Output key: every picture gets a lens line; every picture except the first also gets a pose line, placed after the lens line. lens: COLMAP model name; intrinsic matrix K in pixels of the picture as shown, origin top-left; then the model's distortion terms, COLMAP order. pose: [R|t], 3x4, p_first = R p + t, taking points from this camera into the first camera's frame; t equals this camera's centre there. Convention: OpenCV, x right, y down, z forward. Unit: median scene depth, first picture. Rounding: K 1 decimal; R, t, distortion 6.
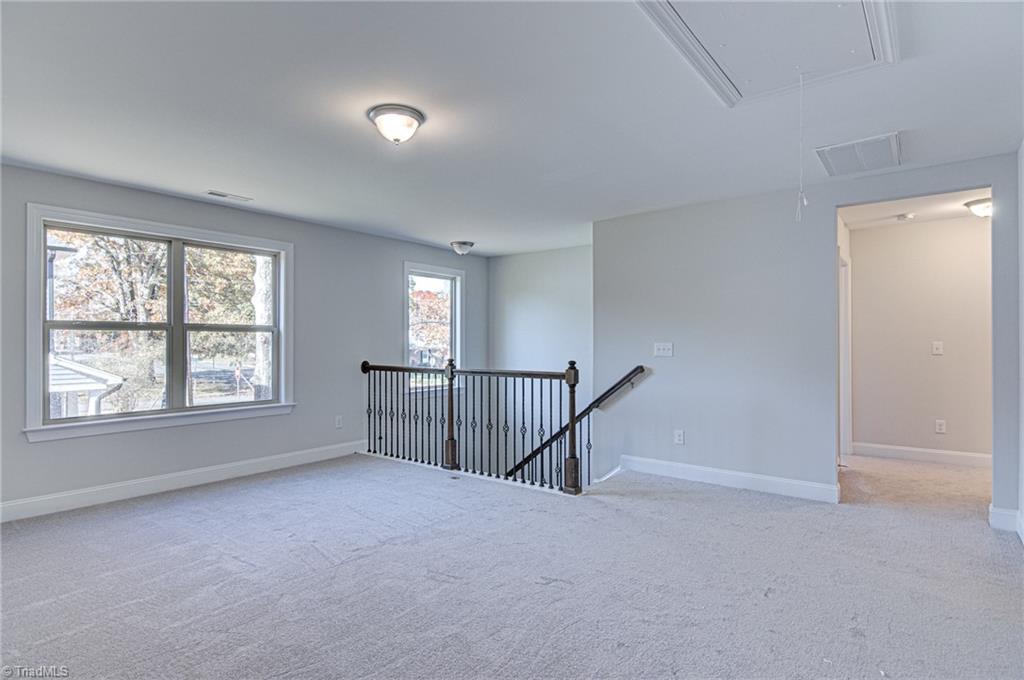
lens RADIAL K [[536.0, 0, 513.2], [0, 536.0, 332.1], [0, 0, 1]] dist [0.022068, -0.016551]
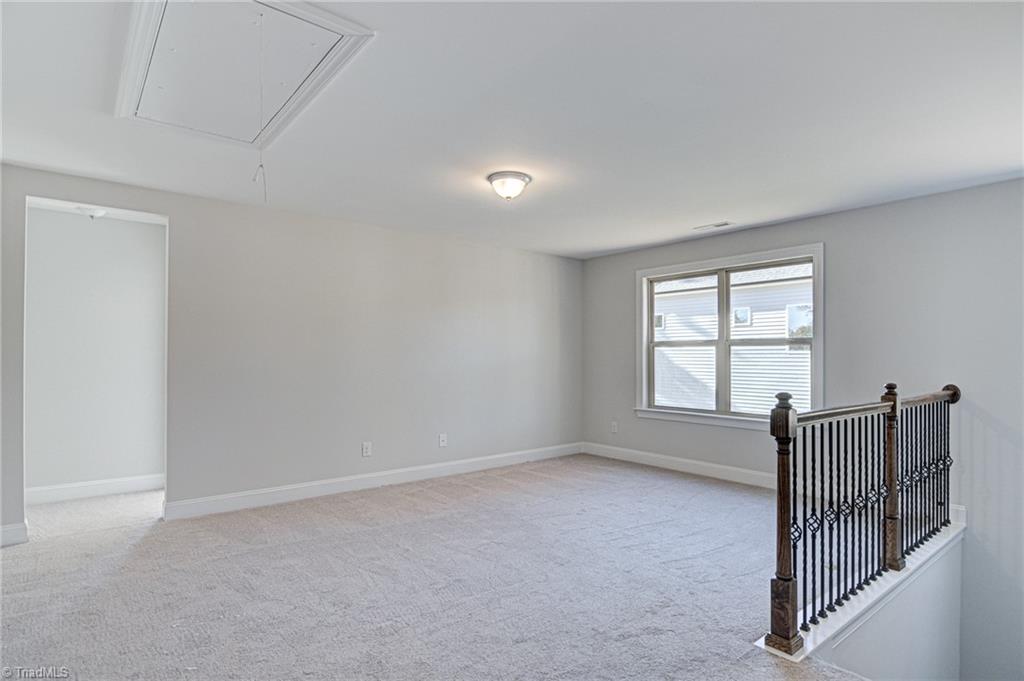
lens RADIAL K [[536.0, 0, 511.7], [0, 536.0, 349.3], [0, 0, 1]] dist [0.022068, -0.016551]
pose [[-0.211328, -0.010166, -0.977362, 0.663371], [0.020652, 0.999676, -0.014864, 0.013038], [0.977197, -0.023325, -0.211050, 0.829701]]
